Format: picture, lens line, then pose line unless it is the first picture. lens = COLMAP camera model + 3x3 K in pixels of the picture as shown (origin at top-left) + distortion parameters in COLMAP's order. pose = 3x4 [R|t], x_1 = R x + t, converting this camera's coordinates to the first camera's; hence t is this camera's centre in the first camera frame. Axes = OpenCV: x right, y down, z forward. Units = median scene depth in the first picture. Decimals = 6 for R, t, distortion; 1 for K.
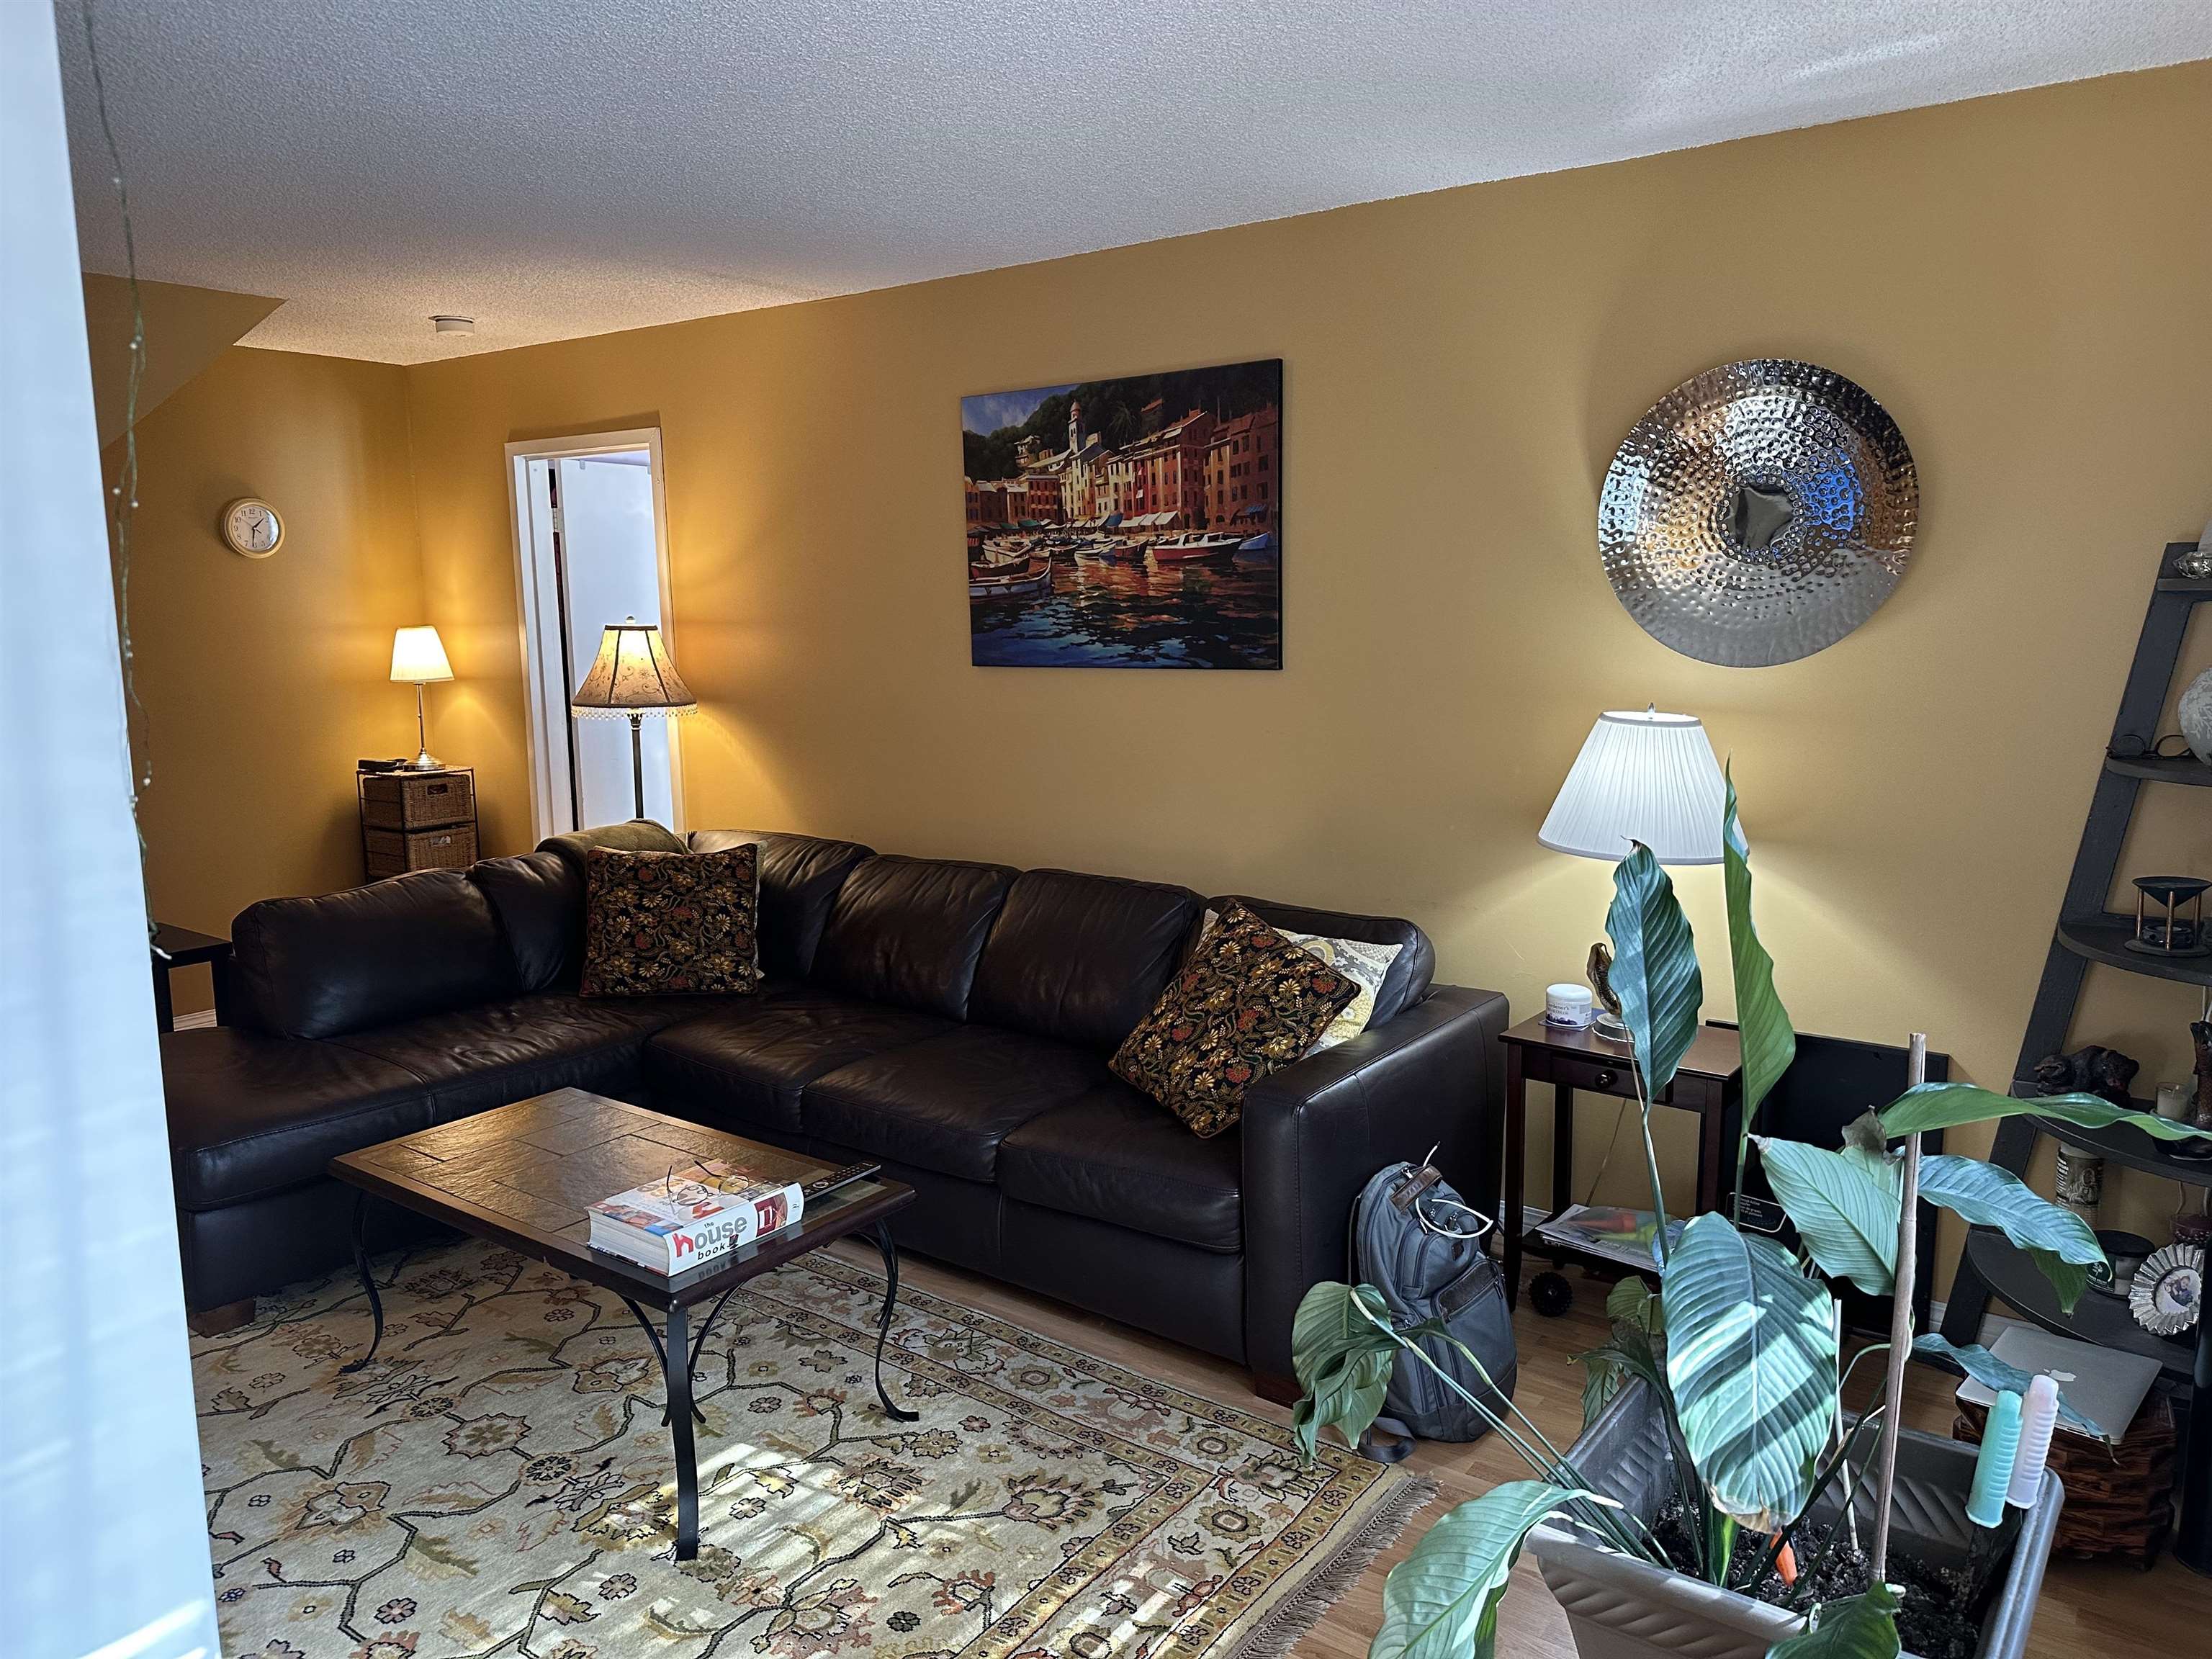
lens RADIAL K [[1548.3, 0, 1116.2], [0, 1548.3, 811.0], [0, 0, 1]] dist [0.076326, -0.101454]
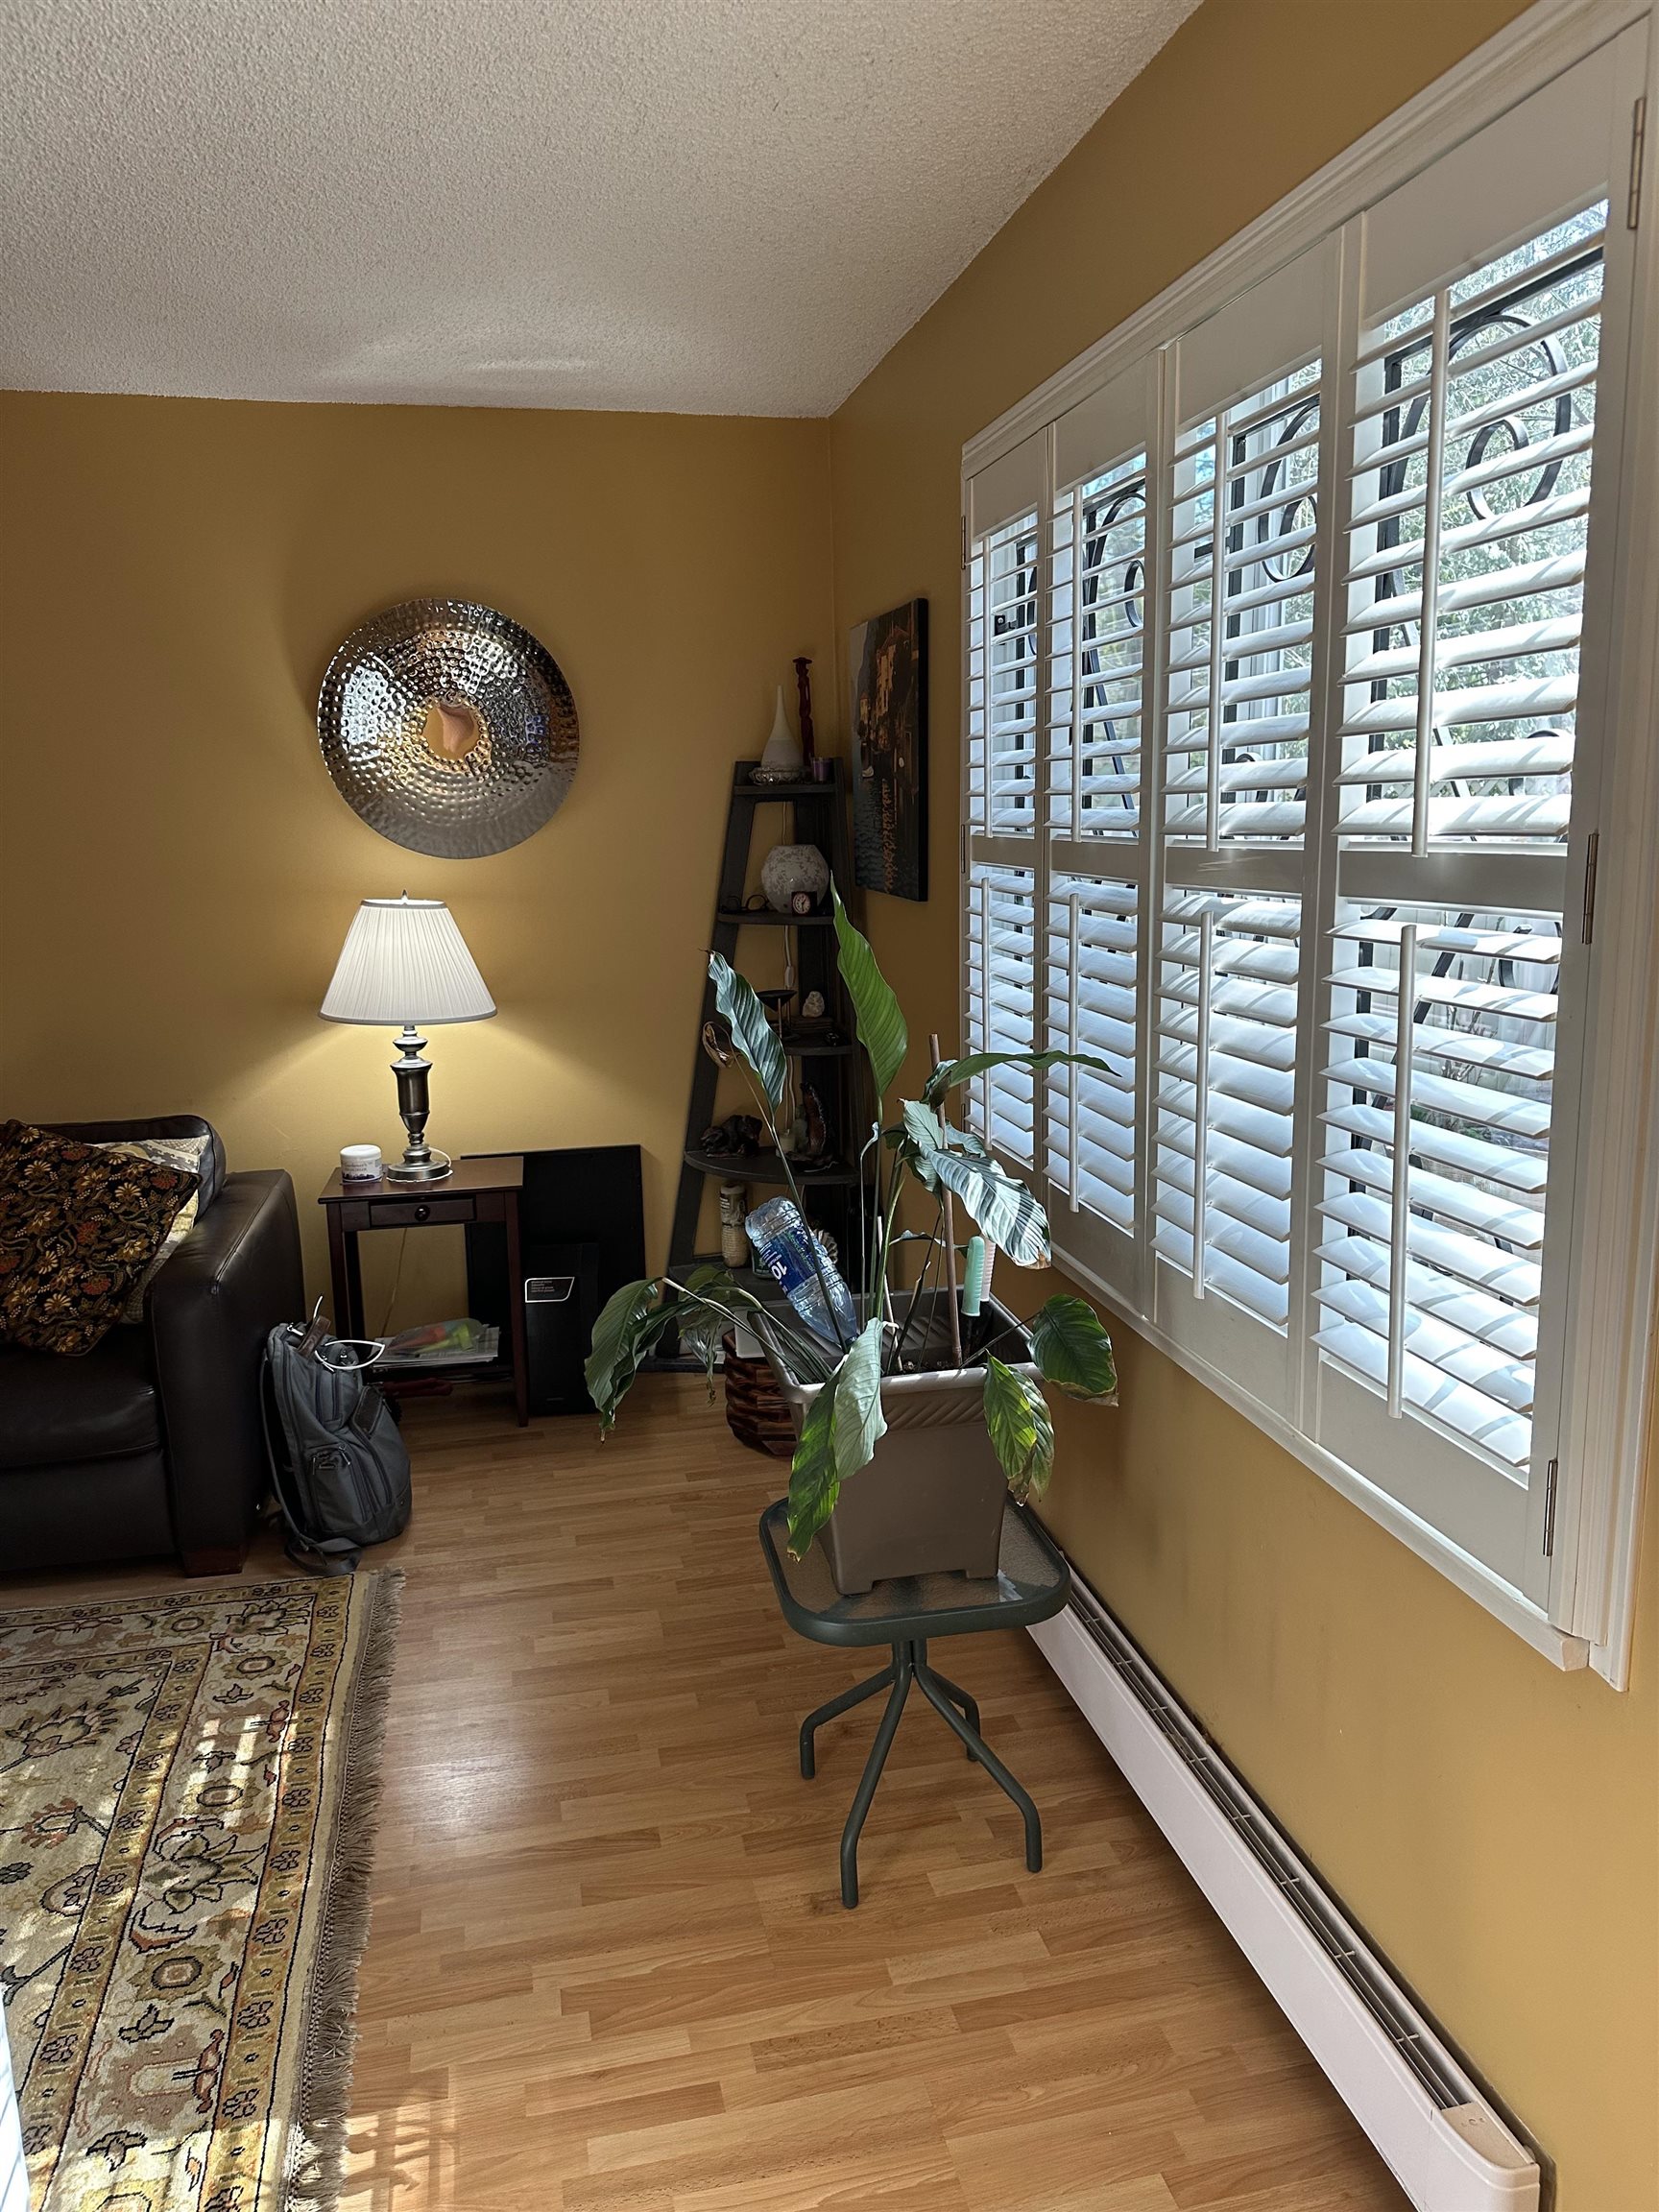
lens RADIAL K [[1548.3, 0, 839.6], [0, 1548.3, 1102.3], [0, 0, 1]] dist [0.076326, -0.101454]
pose [[0.664182, -0.147574, 0.732860, -0.355497], [0.110661, 0.988930, 0.098848, 0.008772], [-0.739335, 0.015445, 0.673161, -0.024427]]
